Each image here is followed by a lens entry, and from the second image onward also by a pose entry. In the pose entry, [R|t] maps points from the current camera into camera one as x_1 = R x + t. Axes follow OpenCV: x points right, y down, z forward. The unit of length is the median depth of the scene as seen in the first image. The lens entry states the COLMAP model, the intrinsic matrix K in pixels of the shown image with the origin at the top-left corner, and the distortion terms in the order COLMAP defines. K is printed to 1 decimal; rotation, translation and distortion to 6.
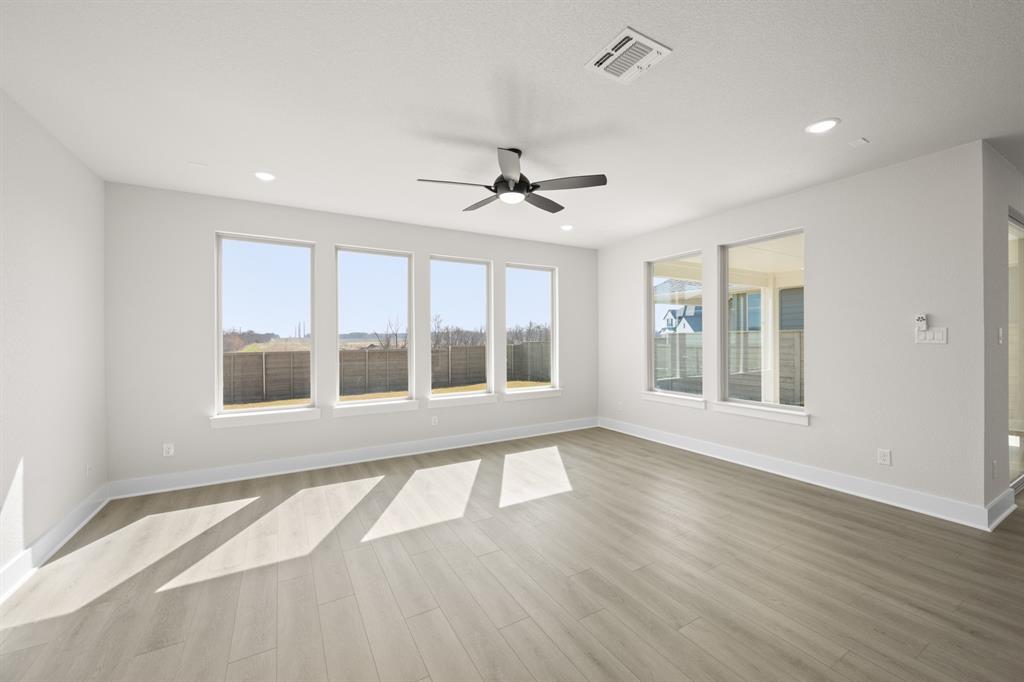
lens RADIAL K [[402.9, 0, 512.7], [0, 402.9, 337.3], [0, 0, 1]] dist [-0.002586, 0.001744]
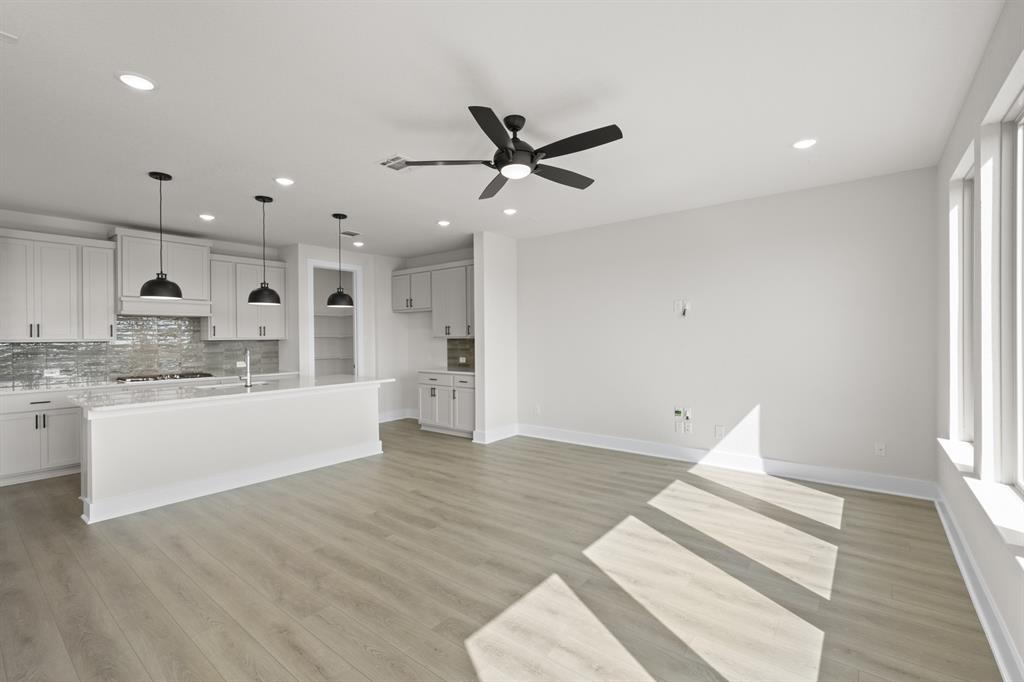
lens RADIAL K [[452.6, 0, 515.6], [0, 452.6, 337.4], [0, 0, 1]] dist [0.000475, -0.000040]
pose [[-0.928013, 0.015547, -0.372222, 0.250836], [0.015023, 0.999878, 0.004310, -0.001582], [0.372244, -0.001592, -0.928134, 1.319034]]
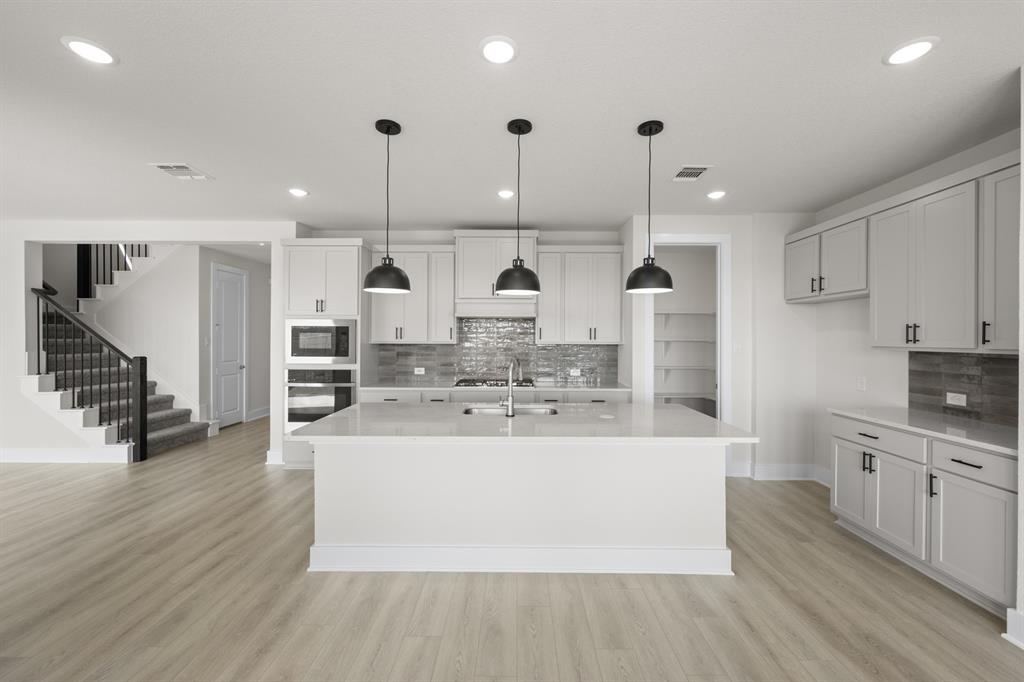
lens RADIAL K [[402.9, 0, 514.5], [0, 402.9, 338.5], [0, 0, 1]] dist [-0.002586, 0.001744]
pose [[-0.861725, 0.002118, 0.507371, 0.111552], [0.001802, 0.999998, -0.001114, -0.014588], [-0.507372, -0.000046, -0.861727, 0.677026]]
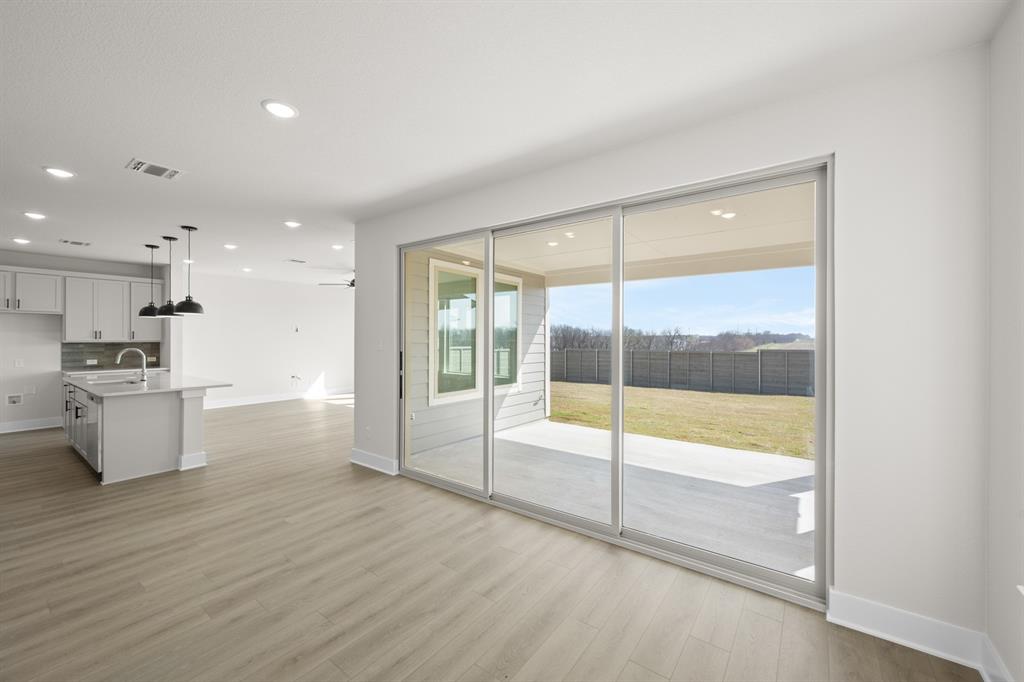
lens RADIAL K [[402.9, 0, 512.9], [0, 402.9, 338.5], [0, 0, 1]] dist [-0.002586, 0.001744]
pose [[0.394855, 0.009126, -0.918698, 1.877553], [-0.006747, 0.999953, 0.007034, -0.029529], [0.918719, 0.003421, 0.394898, 0.651520]]
